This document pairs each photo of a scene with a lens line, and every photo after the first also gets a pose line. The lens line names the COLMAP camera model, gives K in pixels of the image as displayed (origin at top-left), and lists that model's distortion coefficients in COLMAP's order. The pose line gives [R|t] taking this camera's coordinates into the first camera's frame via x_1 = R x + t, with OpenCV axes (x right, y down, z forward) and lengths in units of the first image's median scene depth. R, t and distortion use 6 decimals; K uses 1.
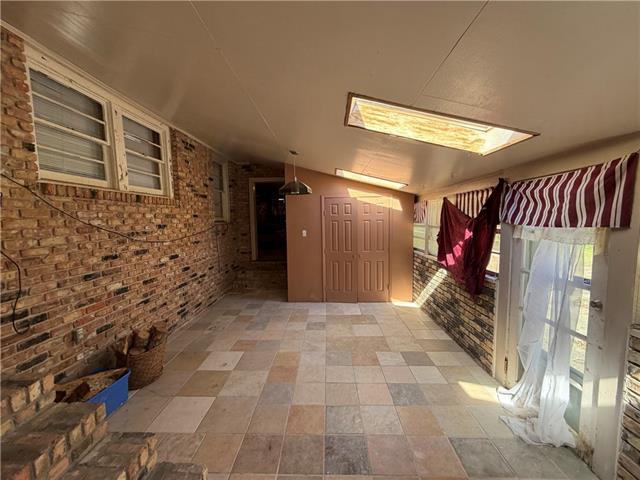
lens RADIAL K [[254.0, 0, 318.8], [0, 254.0, 239.6], [0, 0, 1]] dist [-0.002104, -0.000107]
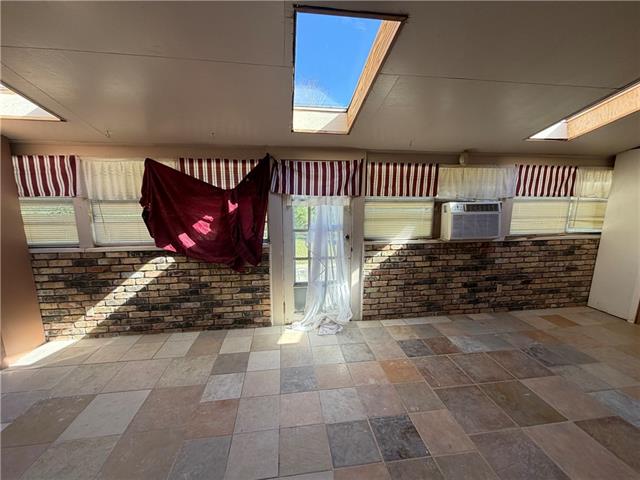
lens RADIAL K [[254.0, 0, 317.6], [0, 254.0, 243.2], [0, 0, 1]] dist [-0.002104, -0.000107]
pose [[-0.166209, -0.169278, 0.971452, -0.402105], [0.078344, 0.979774, 0.184132, -0.035228], [-0.982973, 0.106712, -0.149586, 0.853113]]
